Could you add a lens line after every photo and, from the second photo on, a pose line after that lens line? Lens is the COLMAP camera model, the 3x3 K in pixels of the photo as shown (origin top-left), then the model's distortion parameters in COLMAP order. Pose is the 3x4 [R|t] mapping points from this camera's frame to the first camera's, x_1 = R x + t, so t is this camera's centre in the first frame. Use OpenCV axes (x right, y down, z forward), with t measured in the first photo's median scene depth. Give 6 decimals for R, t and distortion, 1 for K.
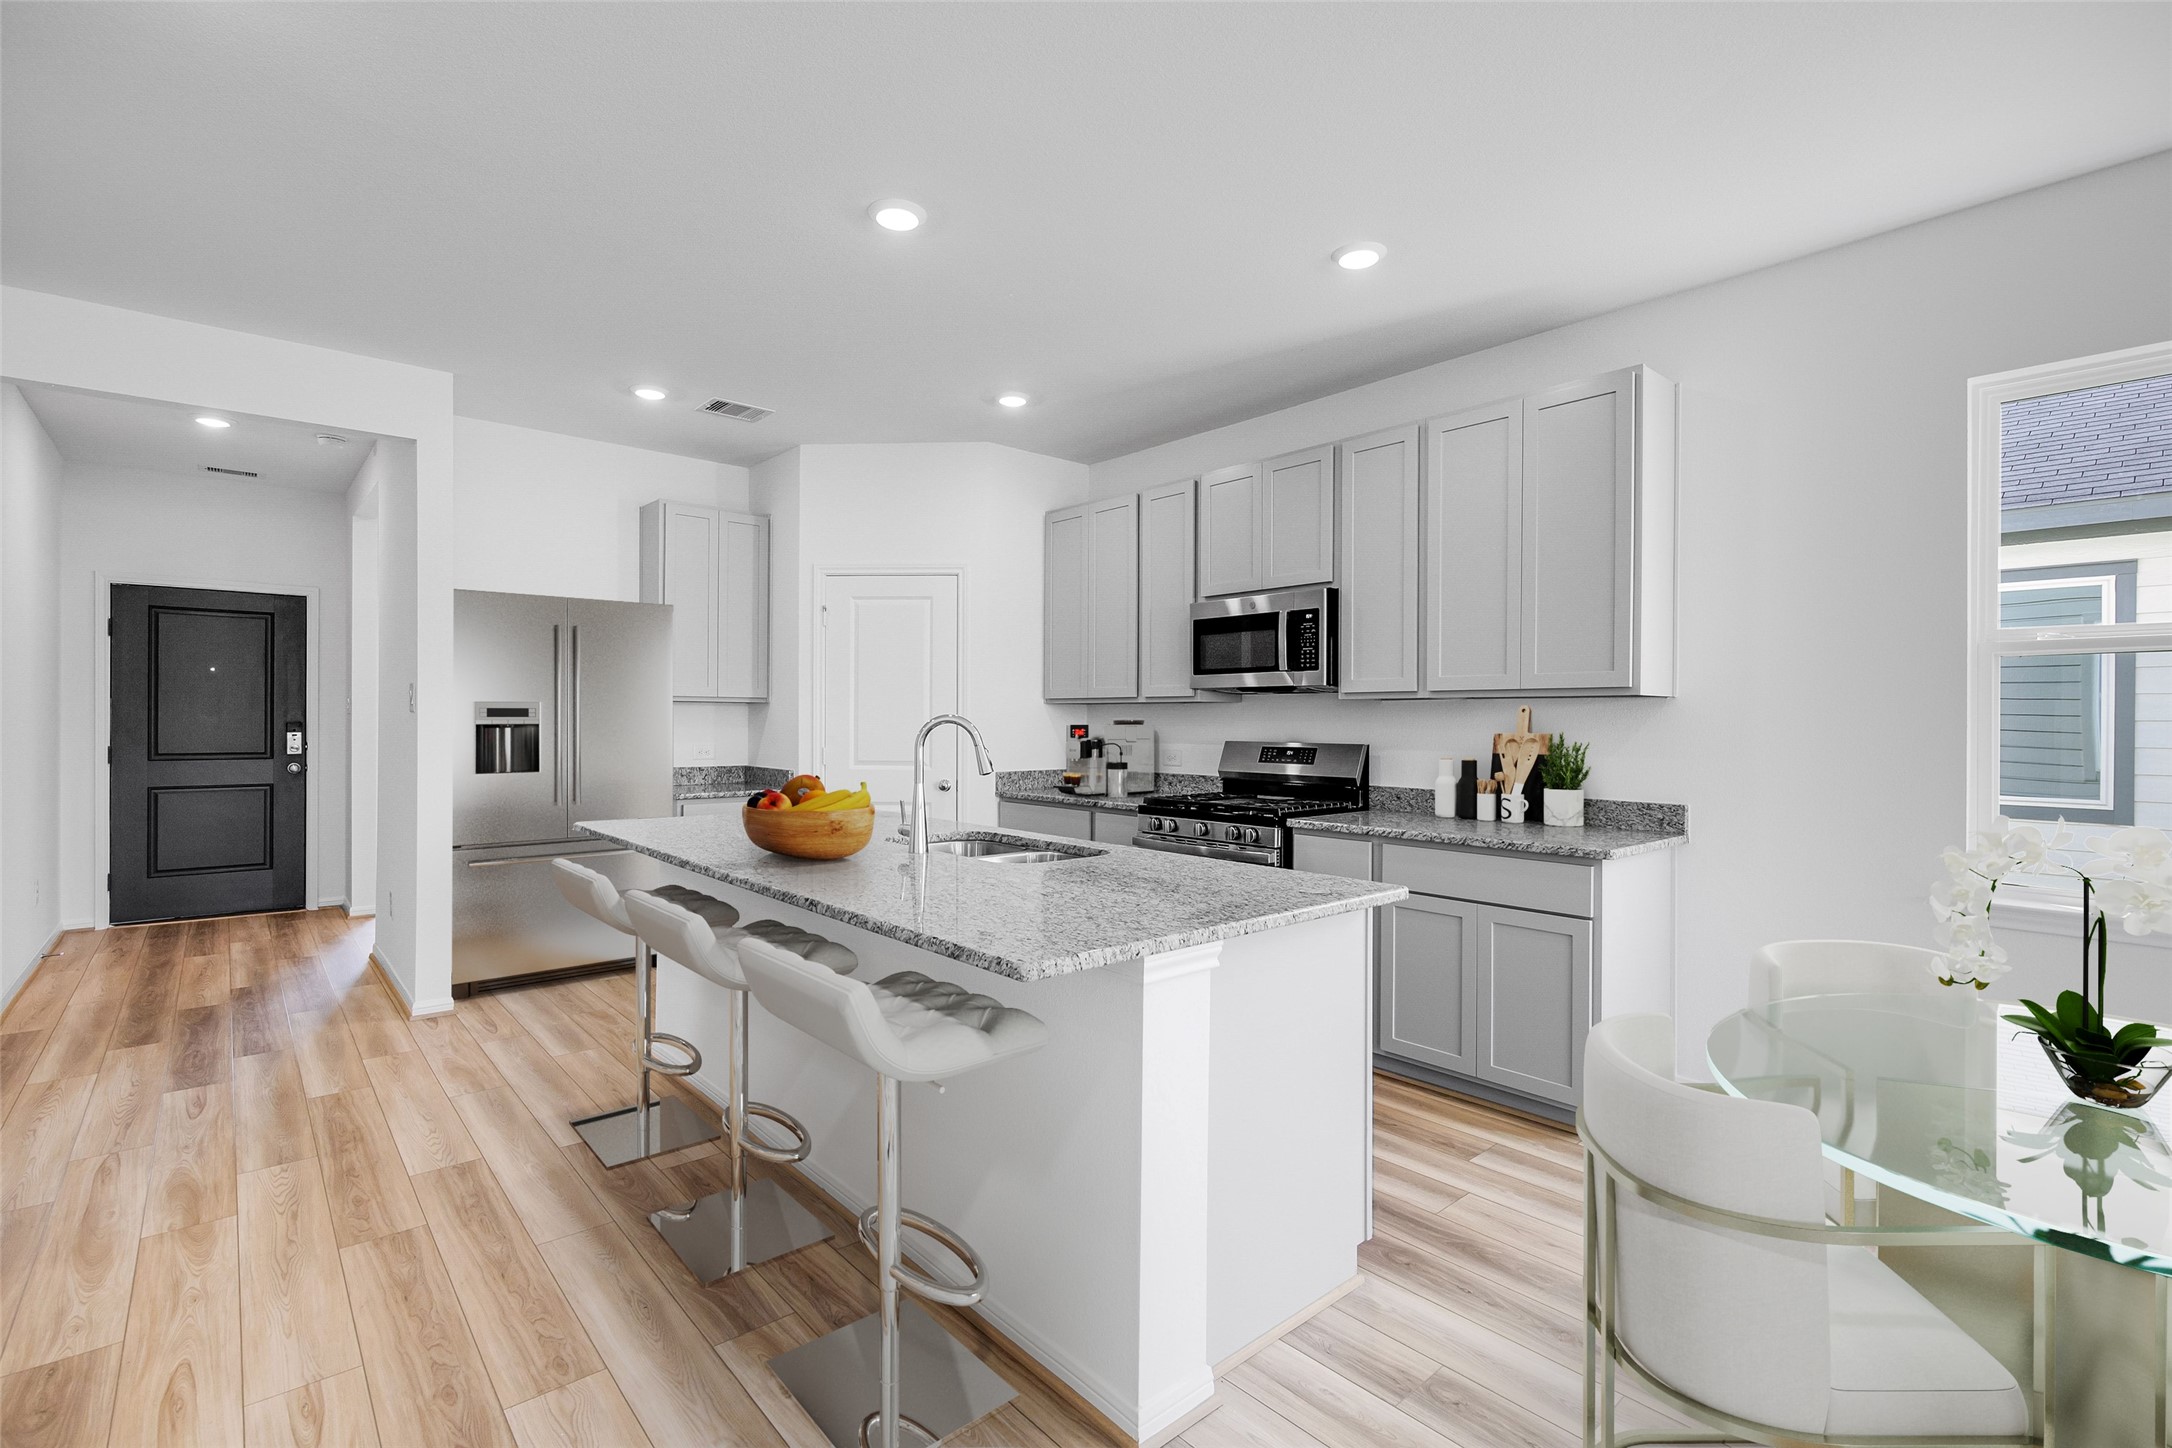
lens RADIAL K [[985.2, 0, 1084.9], [0, 985.2, 719.9], [0, 0, 1]] dist [0.018482, 0.000715]
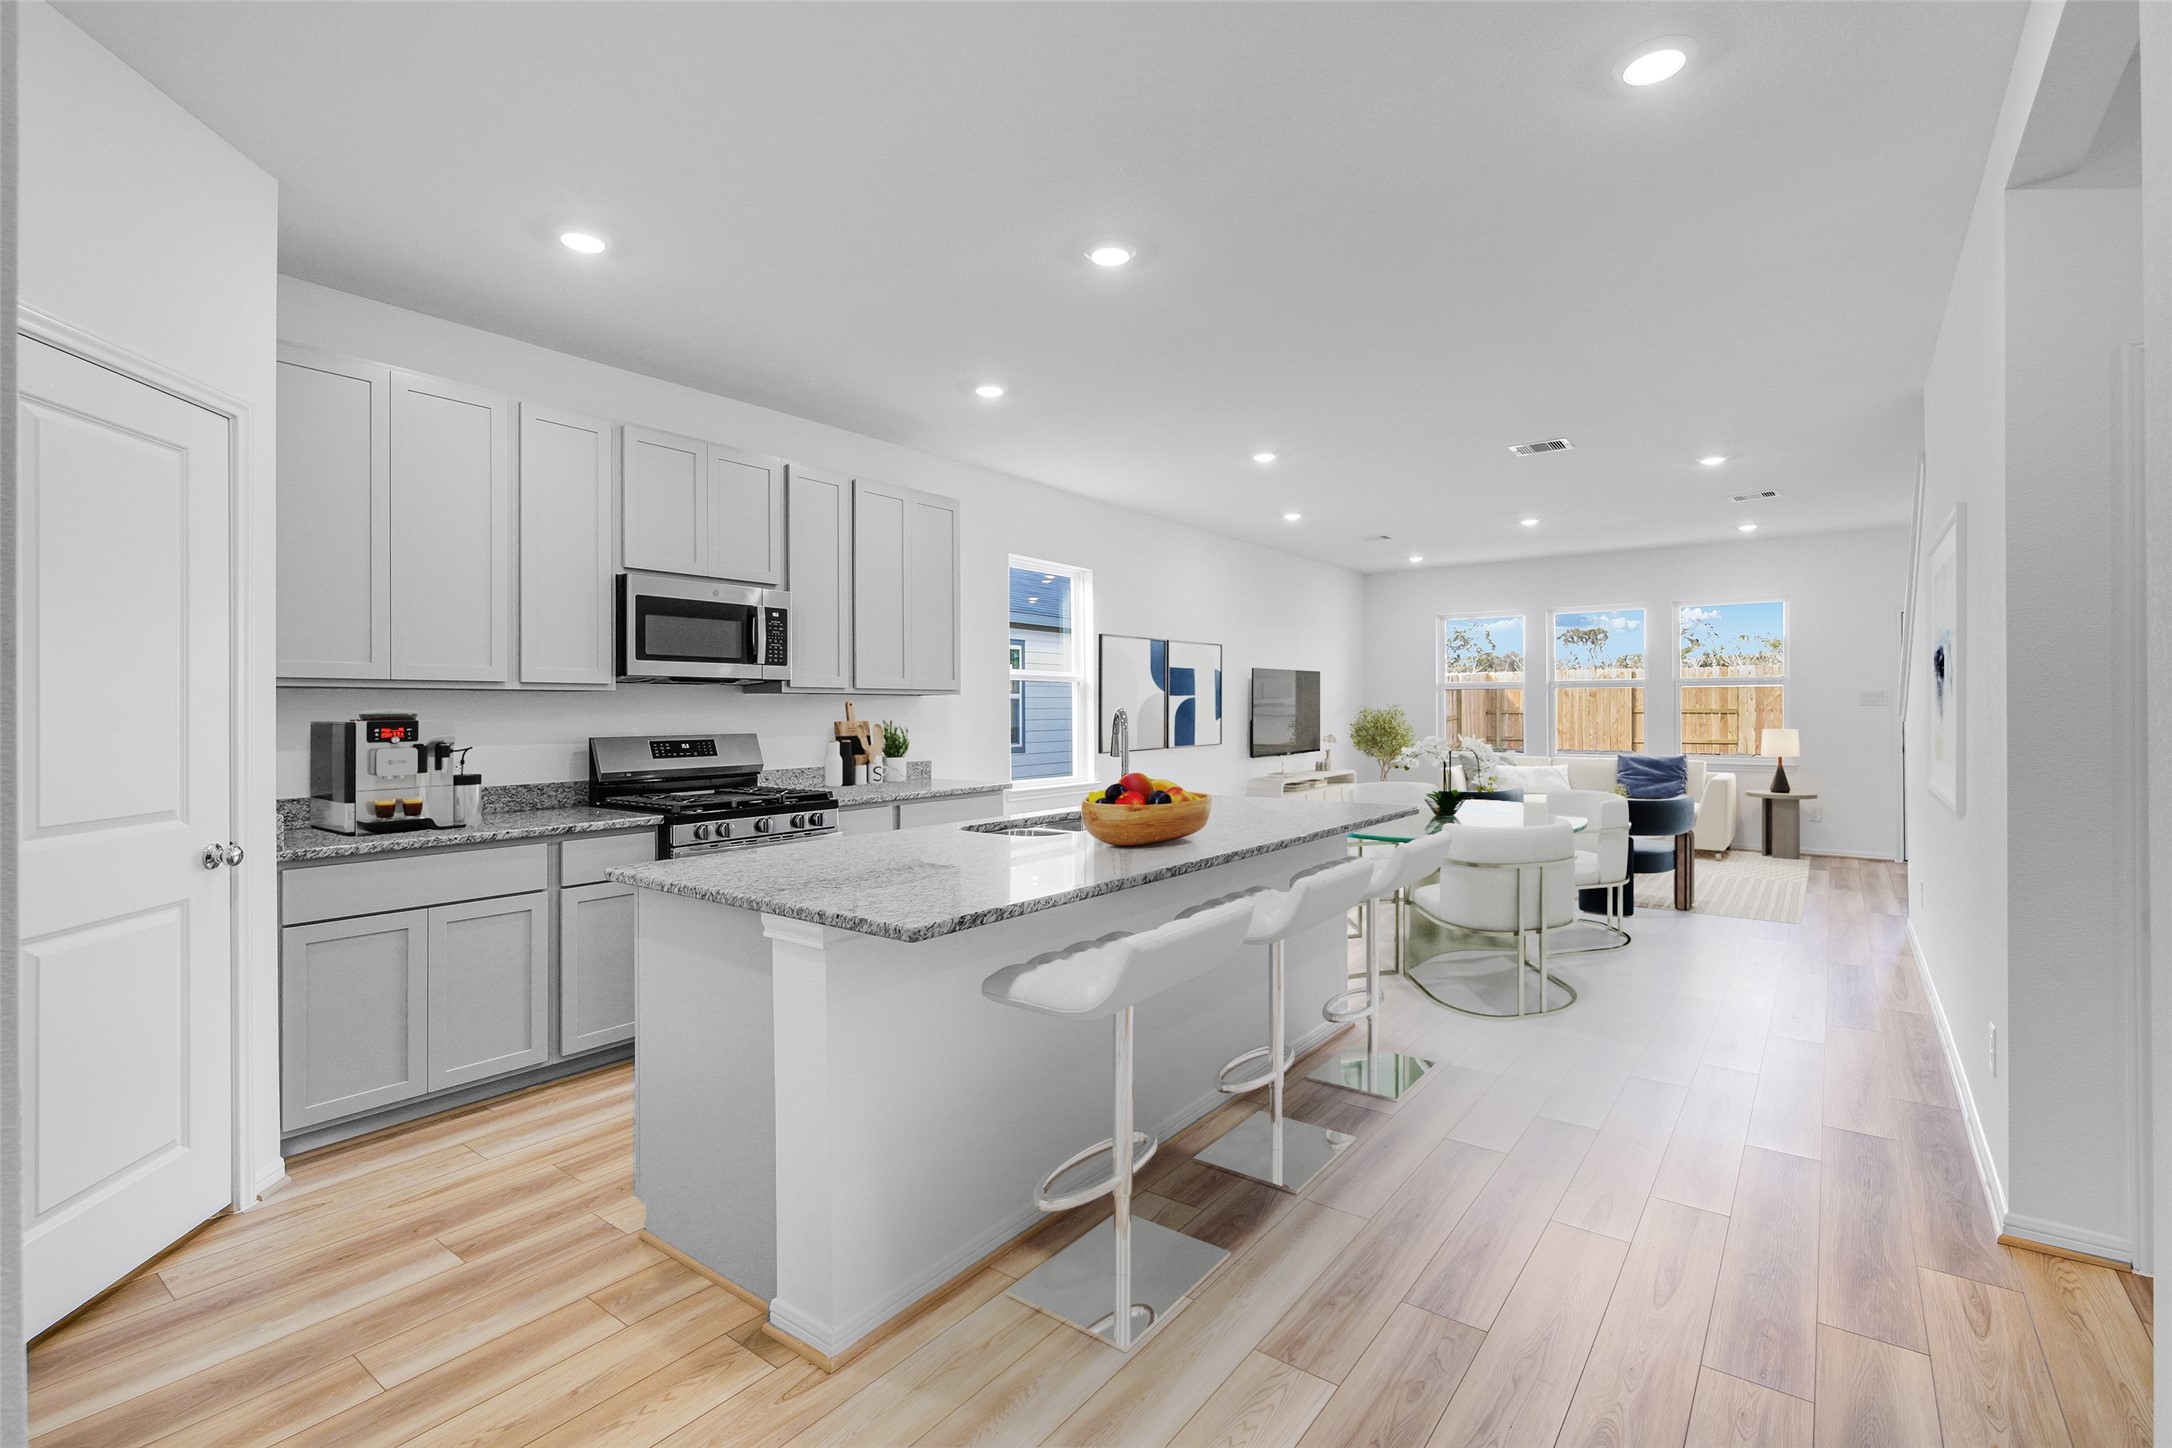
lens RADIAL K [[985.2, 0, 1078.0], [0, 985.2, 714.1], [0, 0, 1]] dist [0.018482, 0.000715]
pose [[-0.202950, -0.004148, 0.979180, -0.820060], [0.001454, 0.999989, 0.004538, -0.001305], [-0.979188, 0.002345, -0.202942, 0.825139]]
